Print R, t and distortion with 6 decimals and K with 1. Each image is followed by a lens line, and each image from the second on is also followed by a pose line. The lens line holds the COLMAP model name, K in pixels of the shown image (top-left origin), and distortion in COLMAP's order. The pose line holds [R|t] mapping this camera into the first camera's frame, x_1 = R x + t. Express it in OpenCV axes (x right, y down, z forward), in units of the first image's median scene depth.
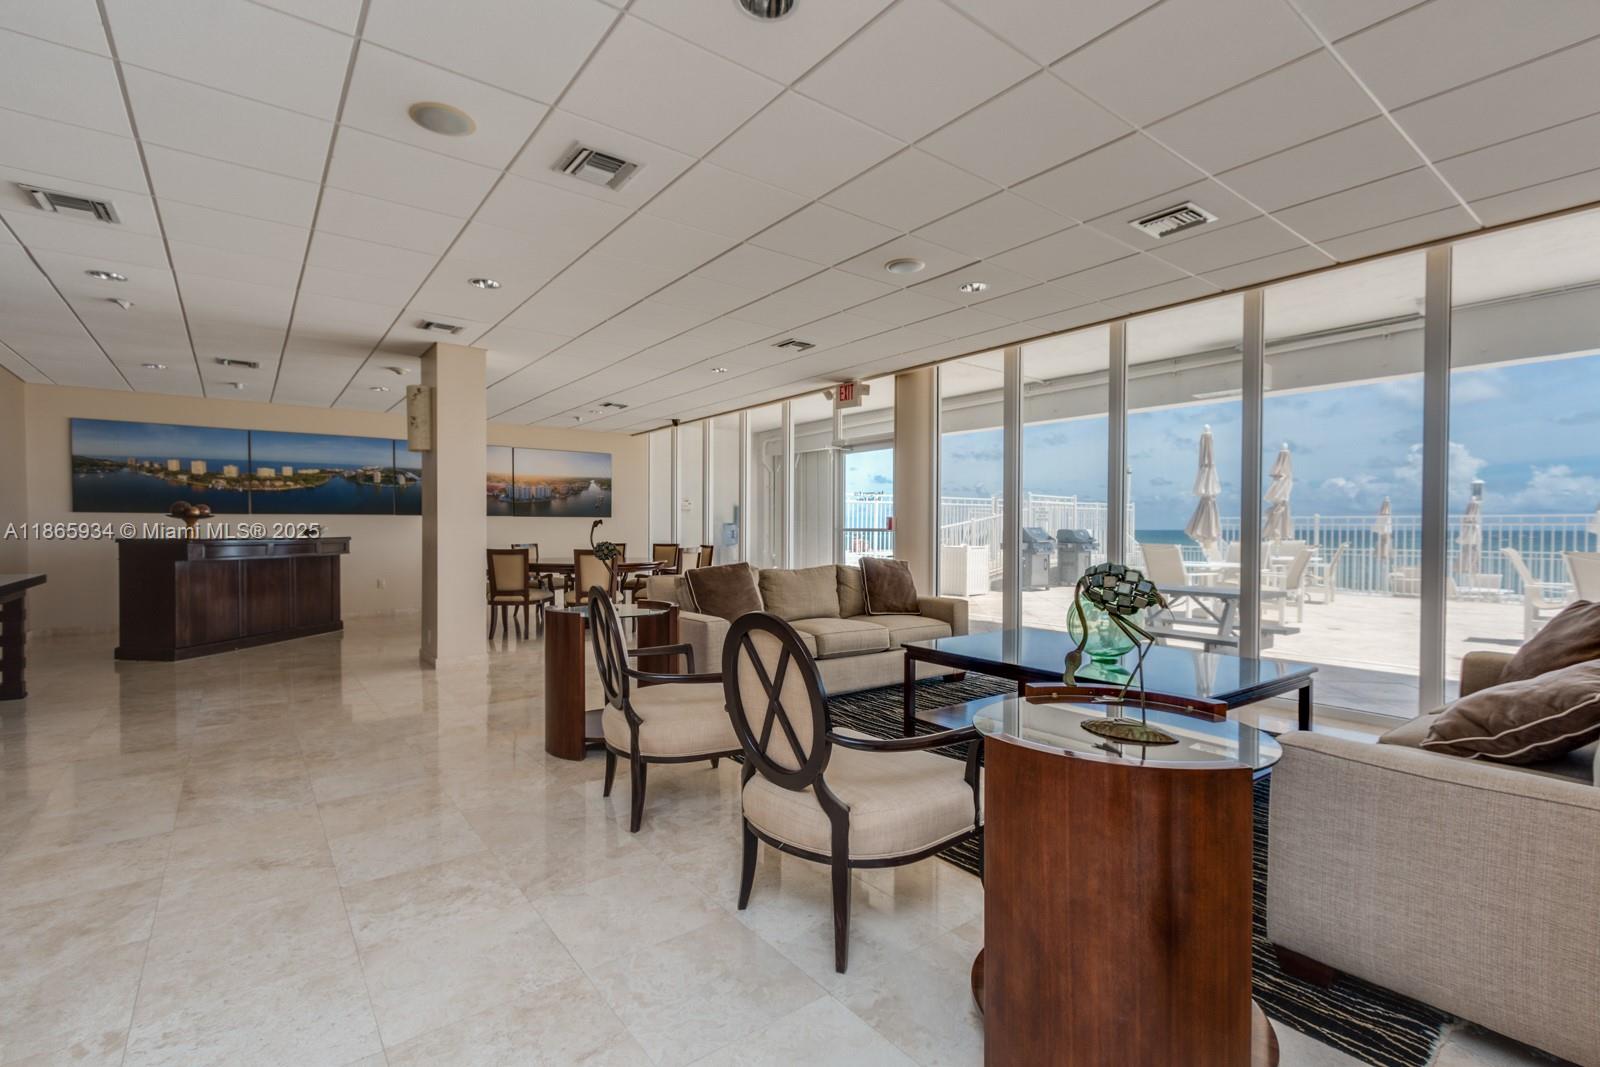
lens RADIAL K [[733.5, 0, 798.0], [0, 733.5, 535.4], [0, 0, 1]] dist [0.000461, 0.000625]
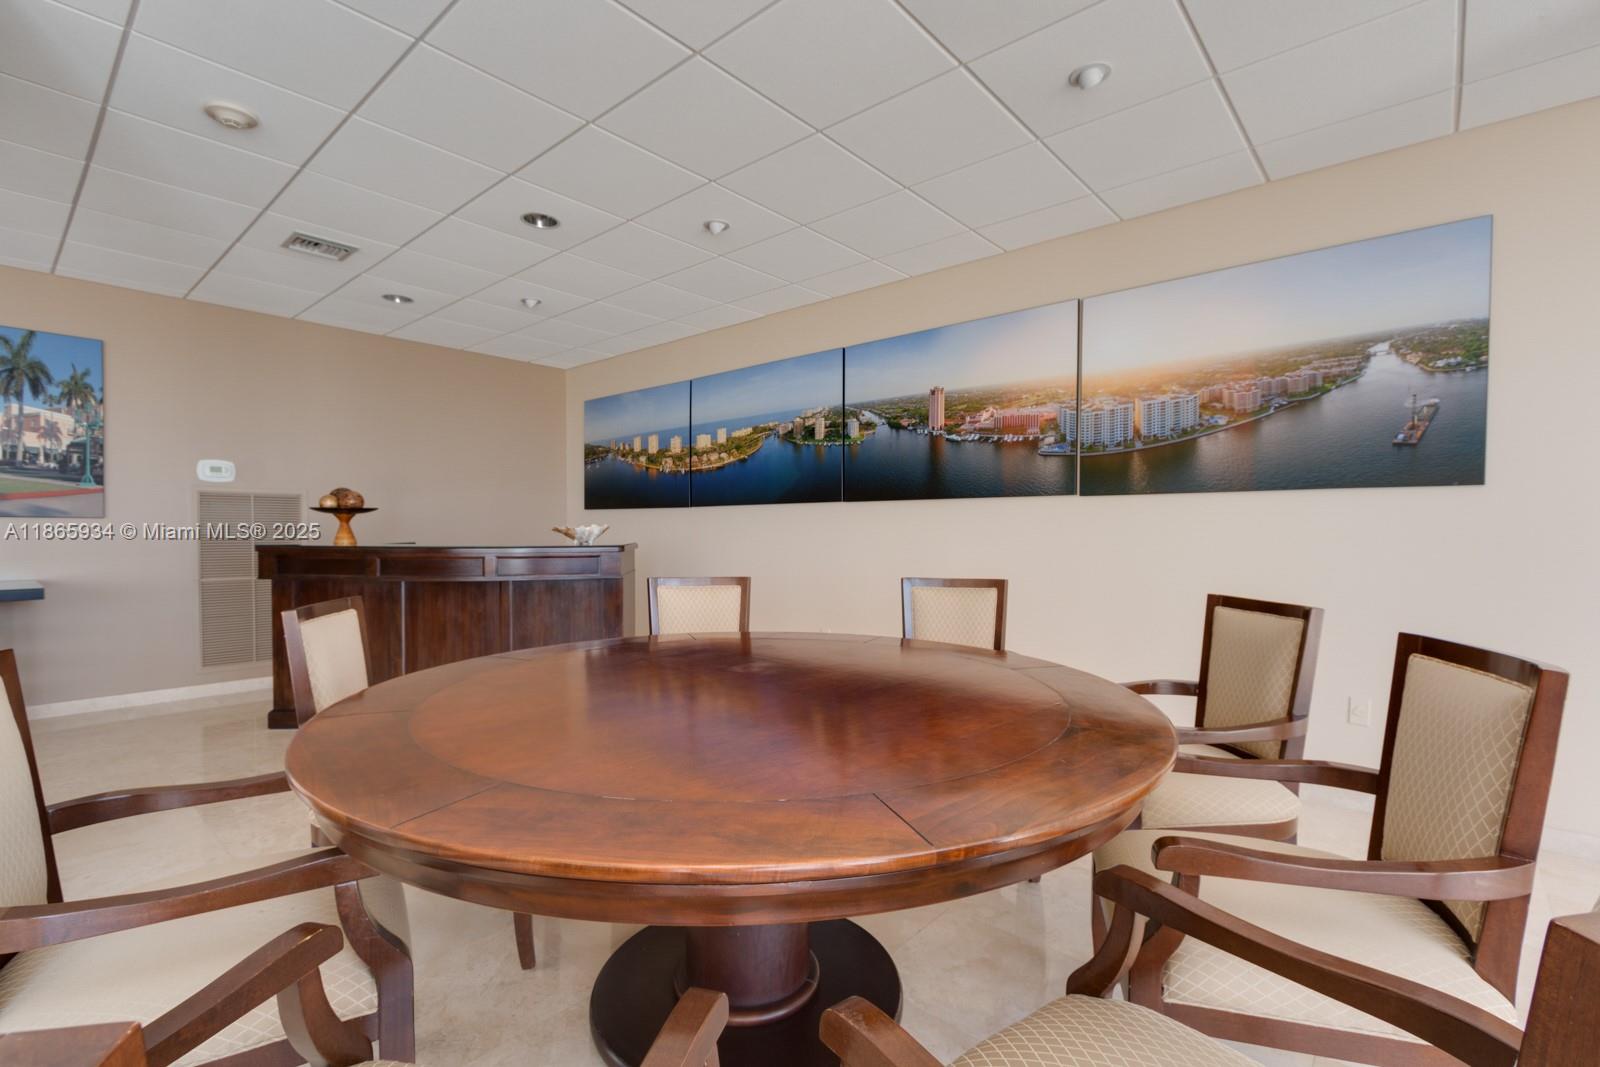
lens RADIAL K [[733.5, 0, 795.6], [0, 733.5, 535.1], [0, 0, 1]] dist [0.000461, 0.000625]
pose [[0.180429, 0.010531, -0.983532, -0.080598], [-0.010287, 0.999908, 0.008819, -0.010669], [0.983534, 0.008526, 0.180521, 0.945681]]
